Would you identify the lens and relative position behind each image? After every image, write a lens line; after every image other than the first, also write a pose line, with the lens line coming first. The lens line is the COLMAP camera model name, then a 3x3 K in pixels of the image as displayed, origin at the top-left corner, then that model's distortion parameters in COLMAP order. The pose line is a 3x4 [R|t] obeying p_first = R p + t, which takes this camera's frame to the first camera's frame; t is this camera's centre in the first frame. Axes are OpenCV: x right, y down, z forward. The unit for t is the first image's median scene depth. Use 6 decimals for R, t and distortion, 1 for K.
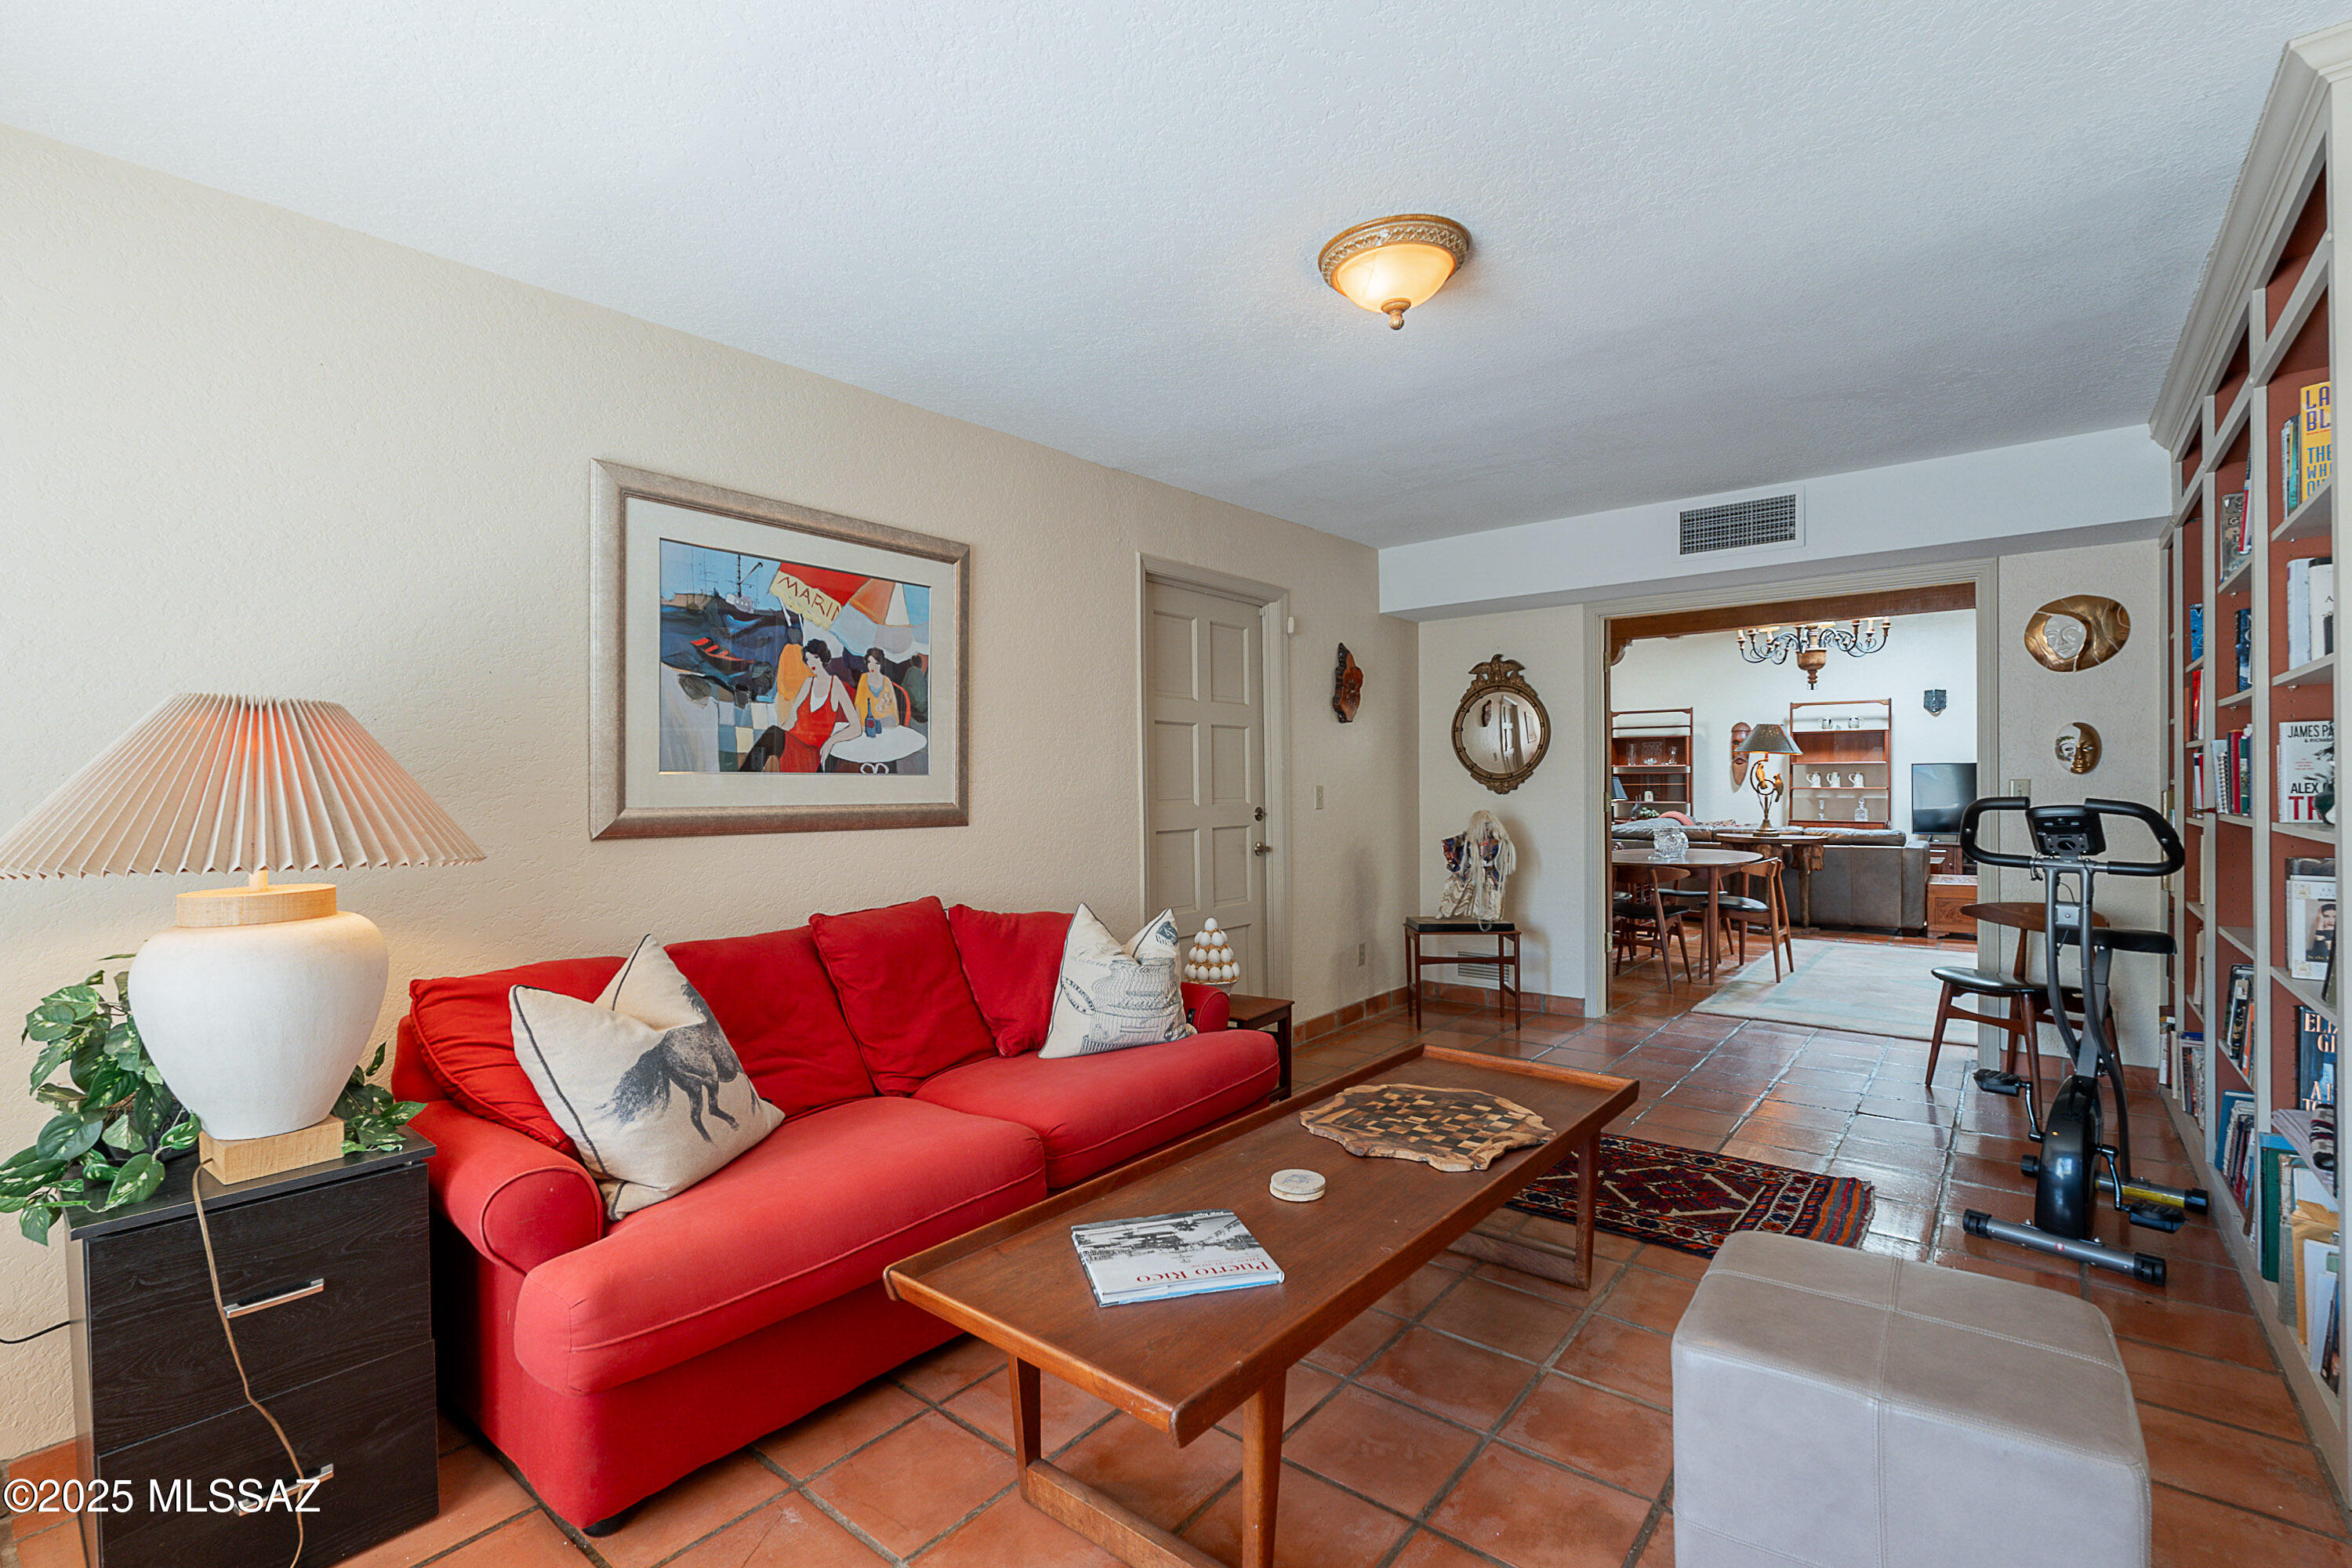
lens RADIAL K [[1052.7, 0, 1171.4], [0, 1052.7, 787.6], [0, 0, 1]] dist [0.000796, 0.000037]
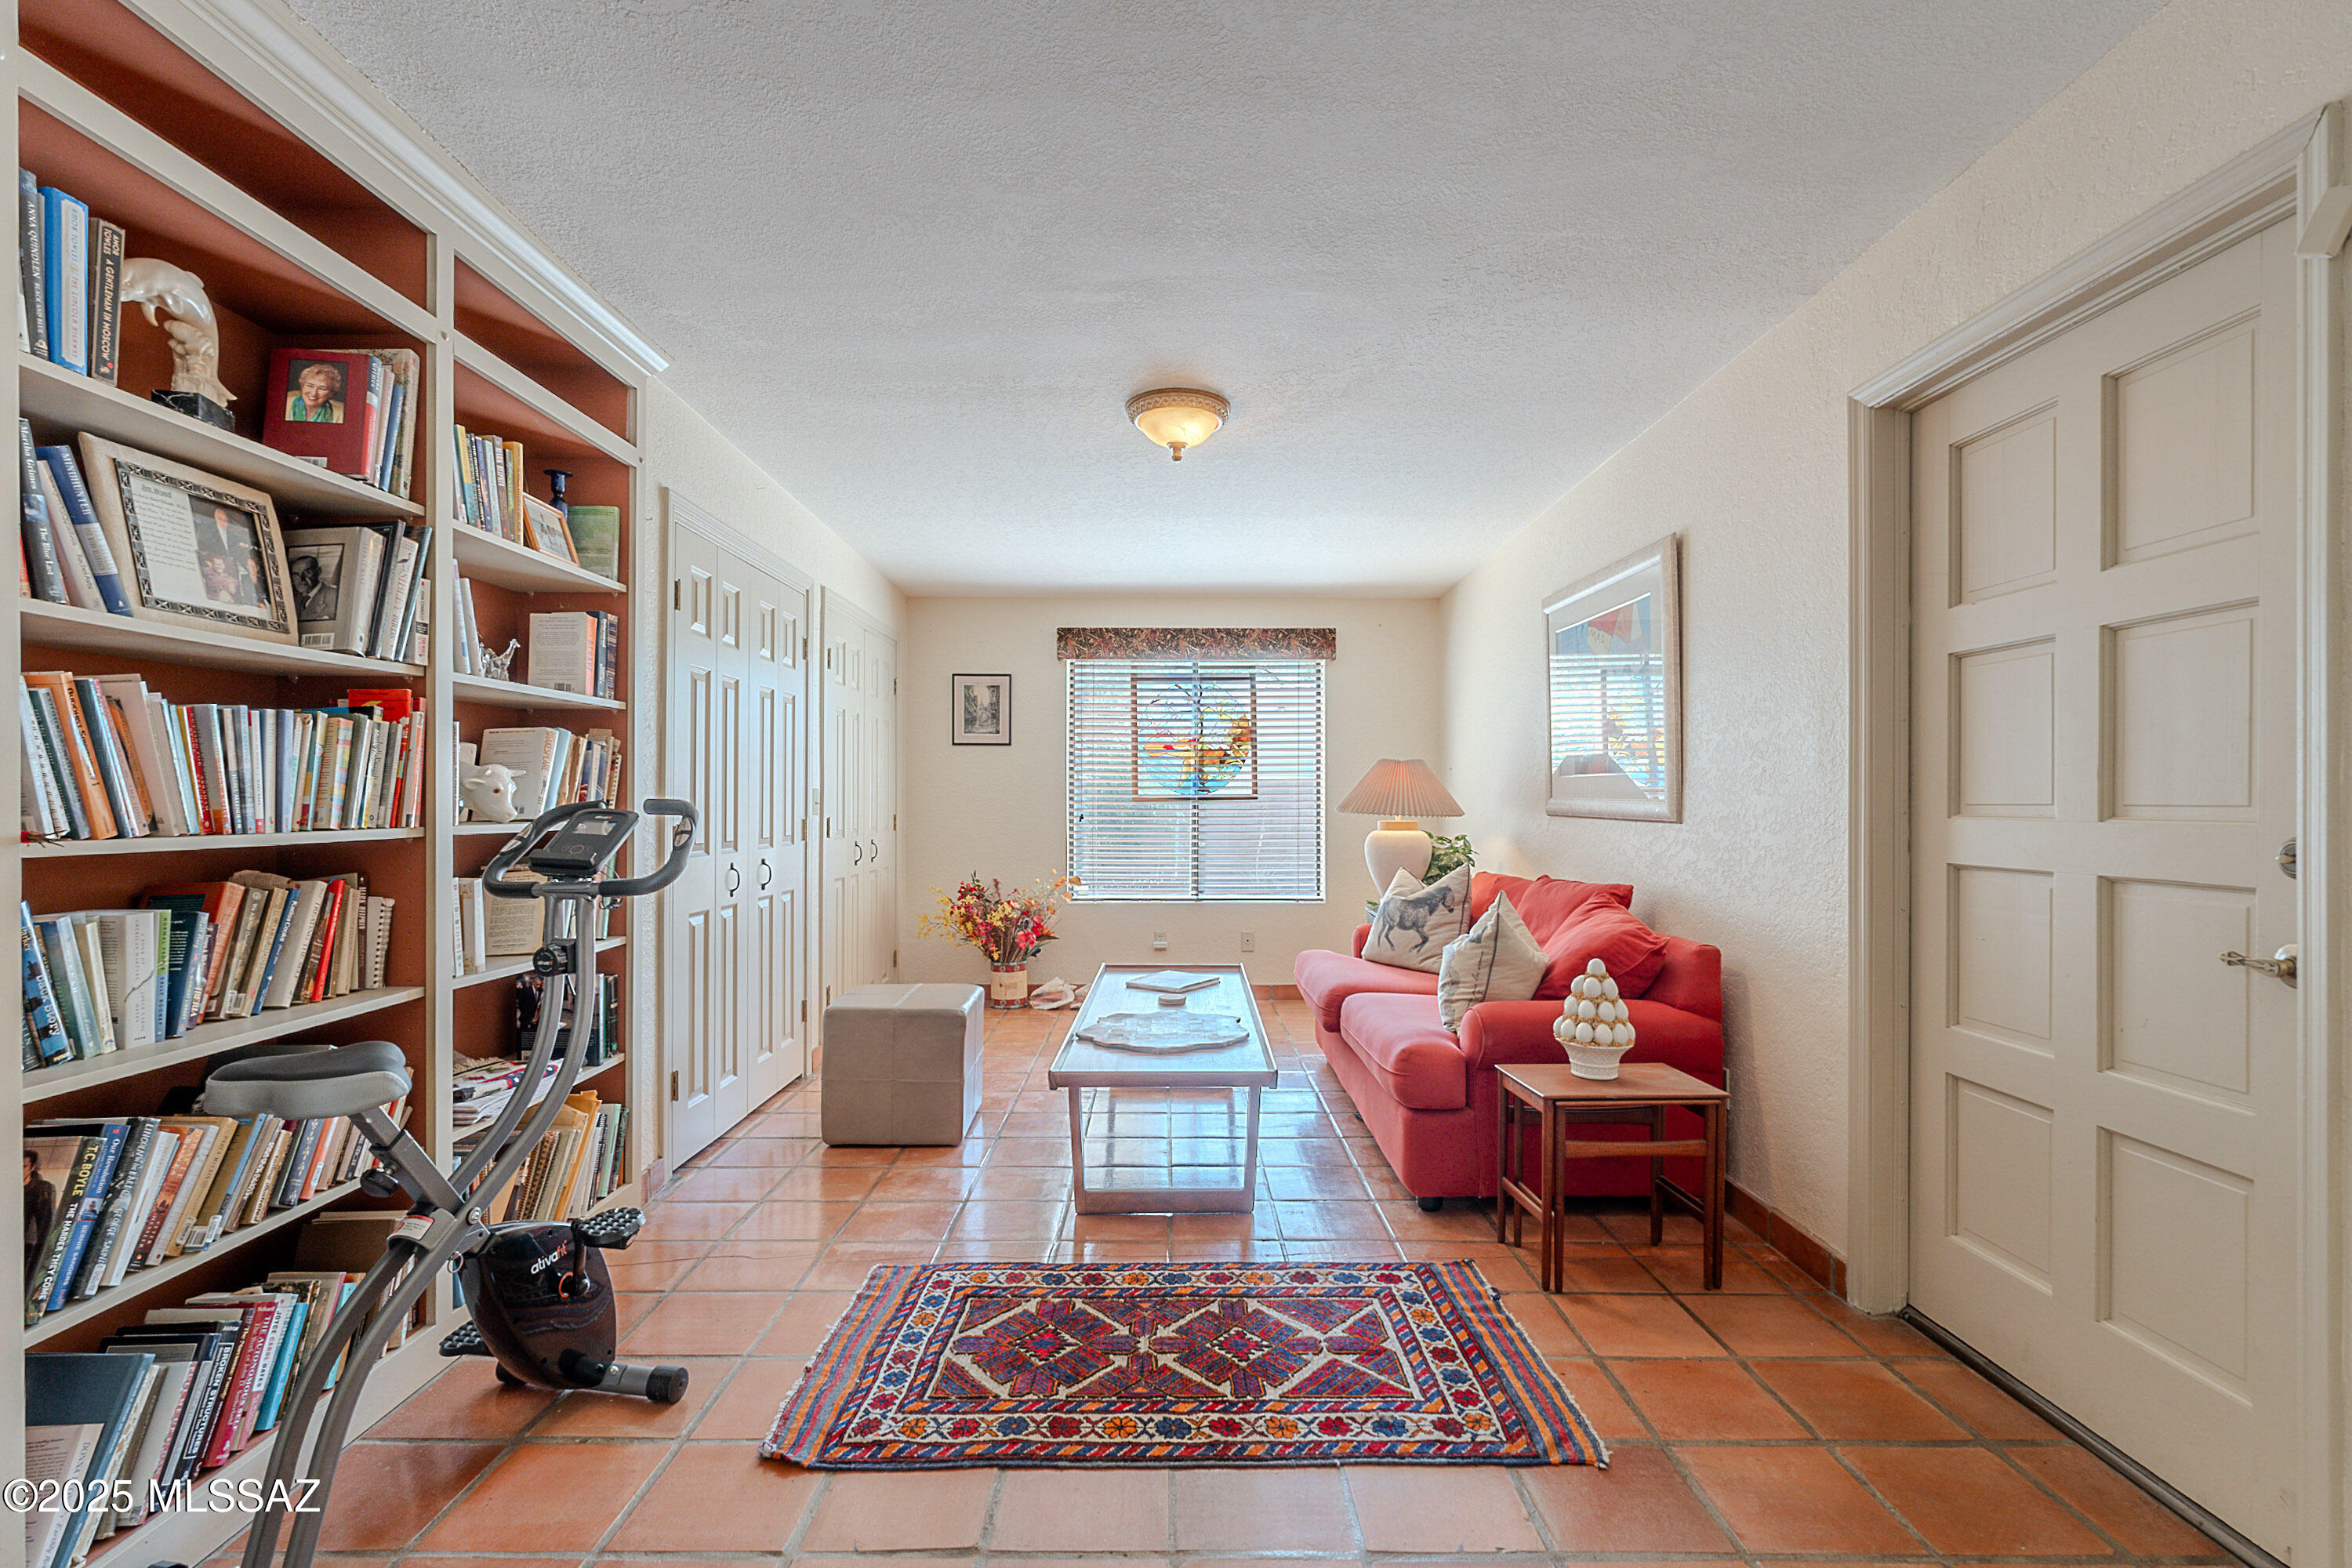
lens RADIAL K [[1074.4, 0, 1174.4], [0, 1074.4, 788.8], [0, 0, 1]] dist [0.000664, 0.001260]
pose [[-0.772625, 0.004234, -0.634849, 0.914481], [0.004634, 0.999989, 0.001029, 0.001036], [0.634846, -0.002147, -0.772636, 1.704647]]
